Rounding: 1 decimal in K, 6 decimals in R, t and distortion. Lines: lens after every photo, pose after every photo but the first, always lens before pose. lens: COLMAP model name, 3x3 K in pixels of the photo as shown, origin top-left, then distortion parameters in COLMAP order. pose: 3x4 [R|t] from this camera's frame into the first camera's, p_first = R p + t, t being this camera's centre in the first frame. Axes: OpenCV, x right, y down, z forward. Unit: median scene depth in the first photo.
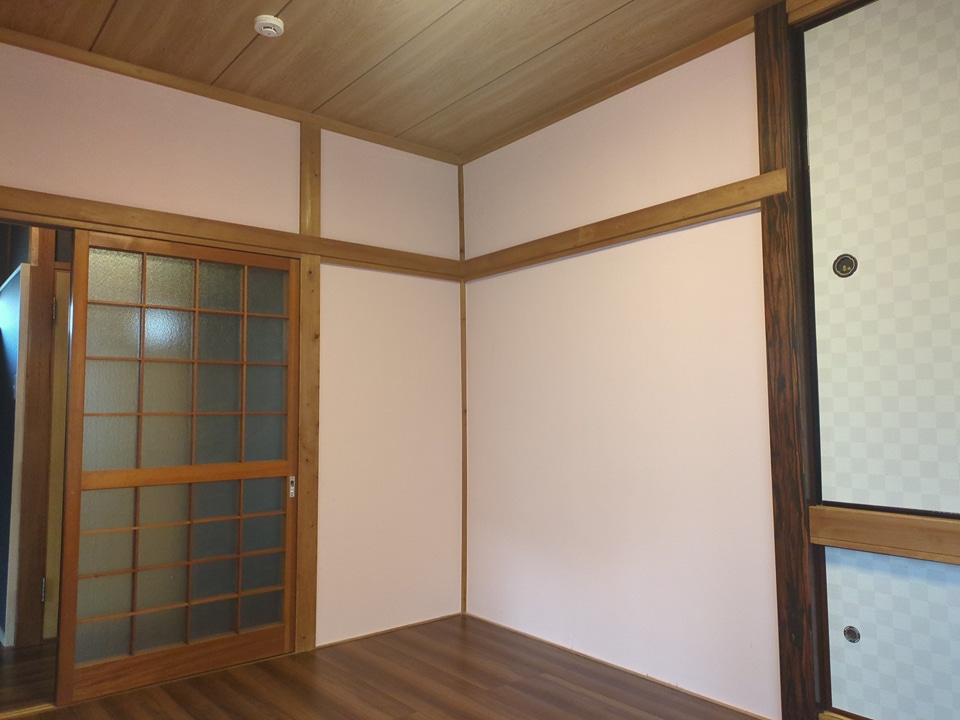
lens RADIAL K [[717.4, 0, 478.0], [0, 717.4, 354.0], [0, 0, 1]] dist [0.062990, -0.060733]
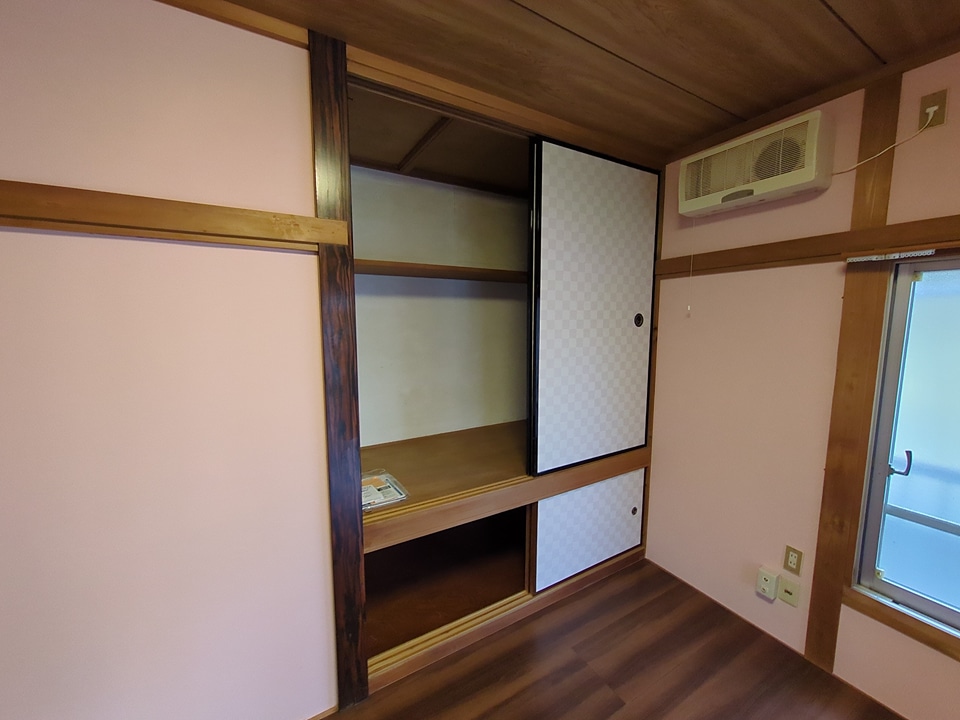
lens RADIAL K [[376.1, 0, 481.2], [0, 376.1, 361.5], [0, 0, 1]] dist [-0.000449, -0.000299]
pose [[0.151251, -0.100461, 0.983377, -0.090458], [-0.081596, 0.990158, 0.113704, -0.137620], [-0.985122, -0.097437, 0.141566, 0.725040]]
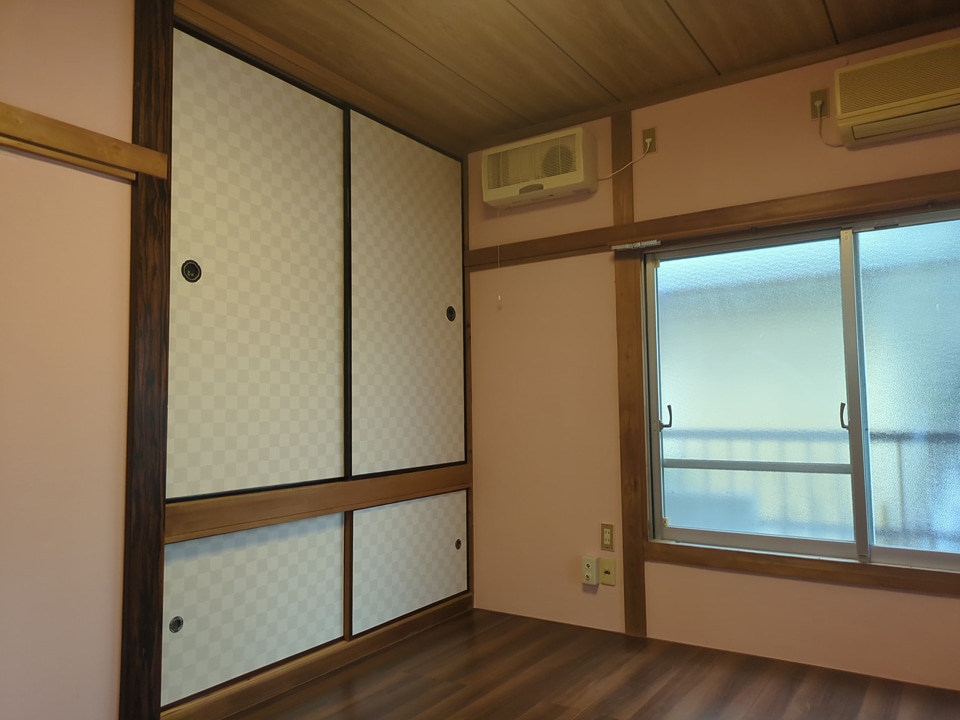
lens RADIAL K [[717.4, 0, 478.0], [0, 717.4, 354.0], [0, 0, 1]] dist [0.062990, -0.060733]
pose [[-0.302369, 0.089007, 0.949026, -0.593204], [-0.060692, 0.991813, -0.112357, 0.088270], [-0.951257, -0.091572, -0.294491, 0.876087]]
